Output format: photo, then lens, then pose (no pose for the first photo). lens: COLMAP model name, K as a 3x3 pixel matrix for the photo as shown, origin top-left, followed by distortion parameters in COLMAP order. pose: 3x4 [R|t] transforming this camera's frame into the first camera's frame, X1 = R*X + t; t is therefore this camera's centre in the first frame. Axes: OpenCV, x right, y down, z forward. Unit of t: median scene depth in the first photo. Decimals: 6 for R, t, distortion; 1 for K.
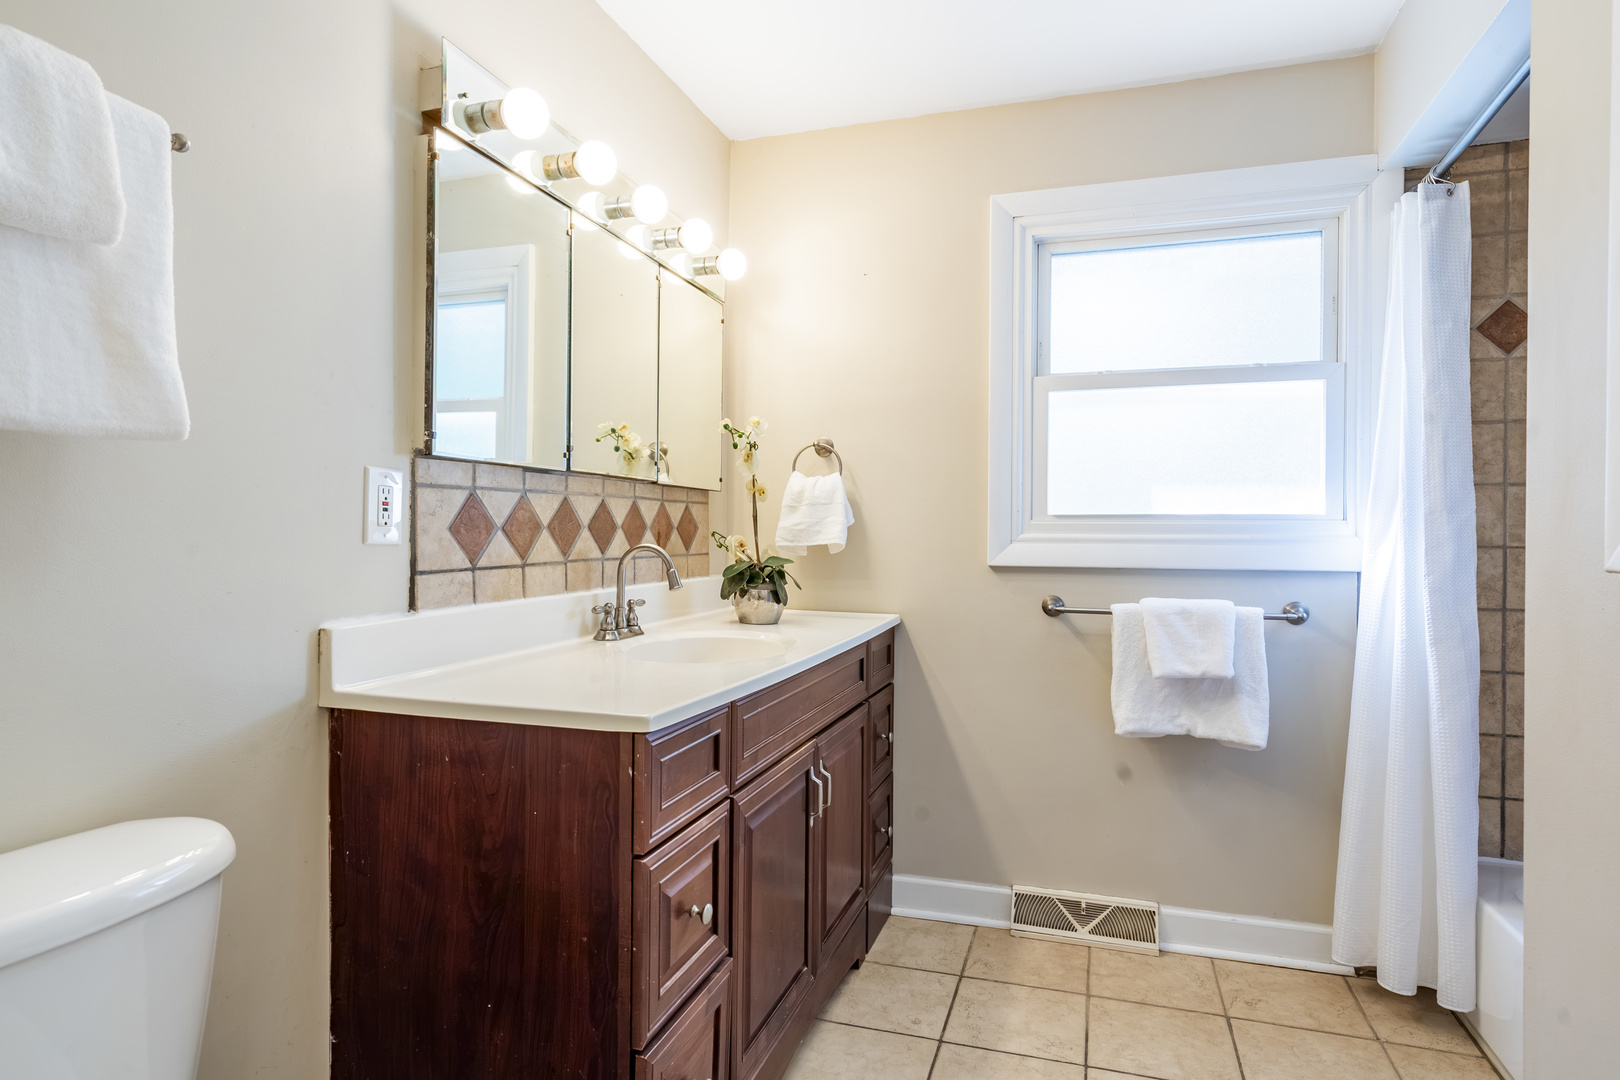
lens RADIAL K [[903.1, 0, 809.2], [0, 903.1, 536.7], [0, 0, 1]] dist [0.000079, 0.000182]
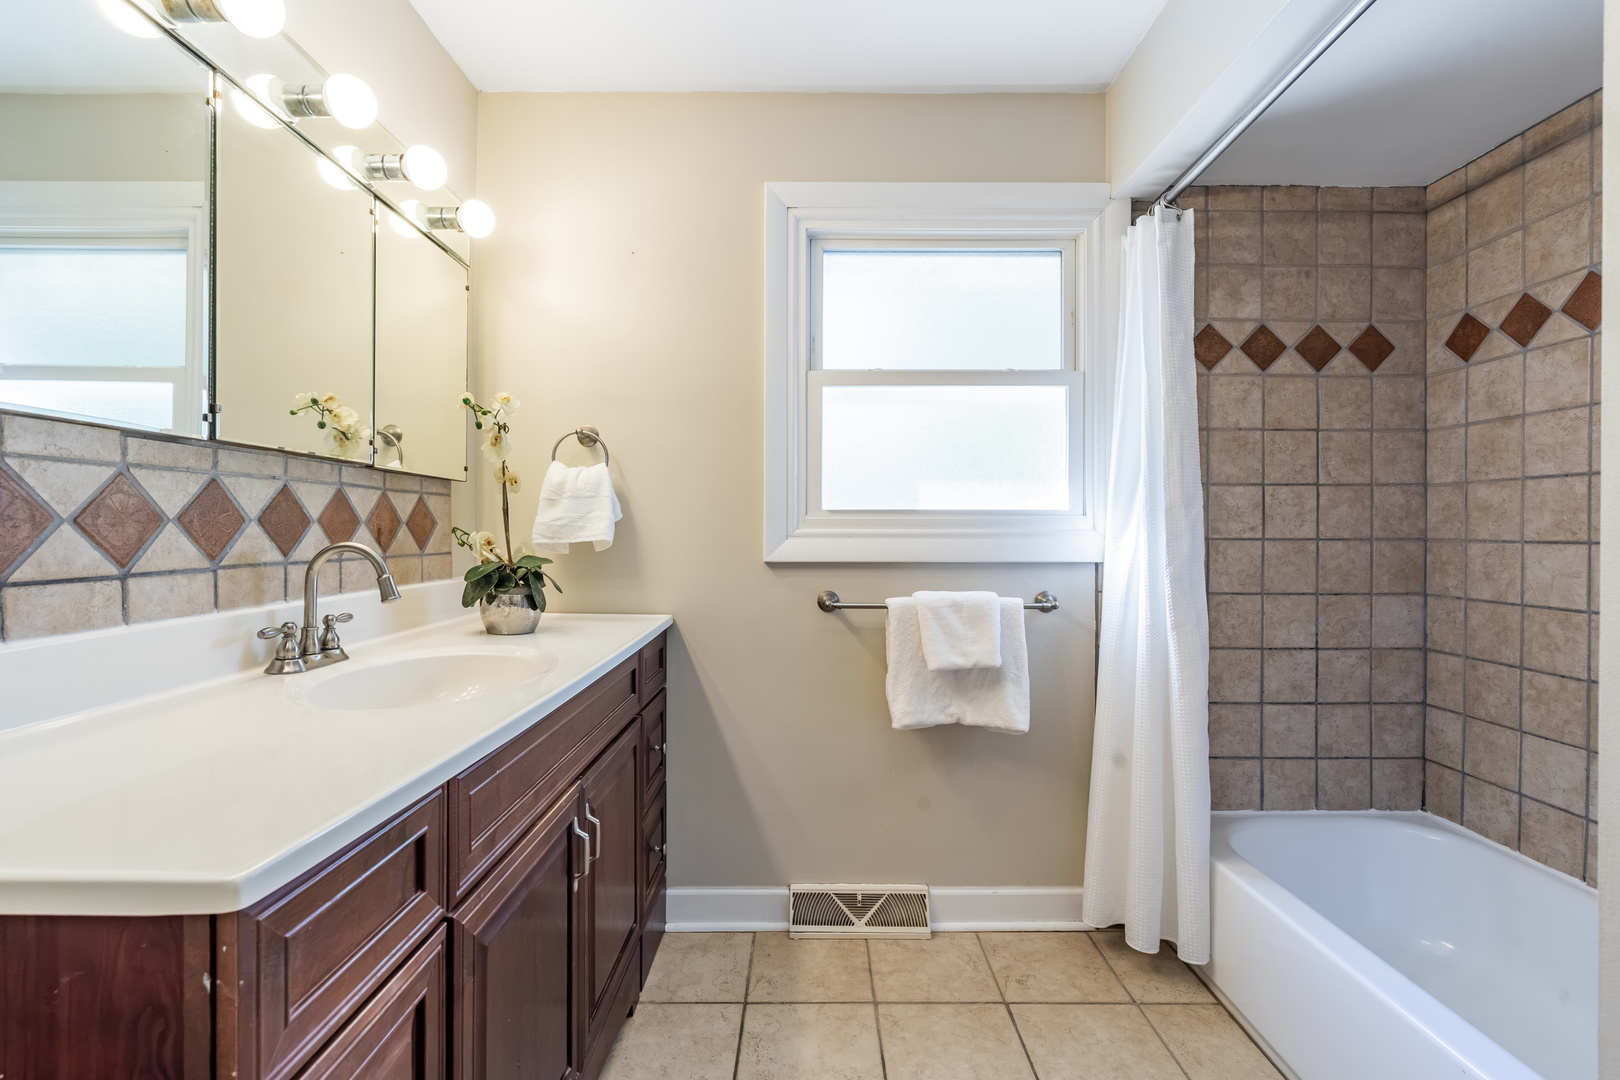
lens RADIAL K [[739.1, 0, 804.9], [0, 739.1, 535.0], [0, 0, 1]] dist [-0.006098, 0.001441]
pose [[0.954560, -0.005541, 0.297966, 0.002843], [0.005261, 0.999985, 0.001744, 0.002235], [-0.297971, -0.000097, 0.954575, 0.250220]]
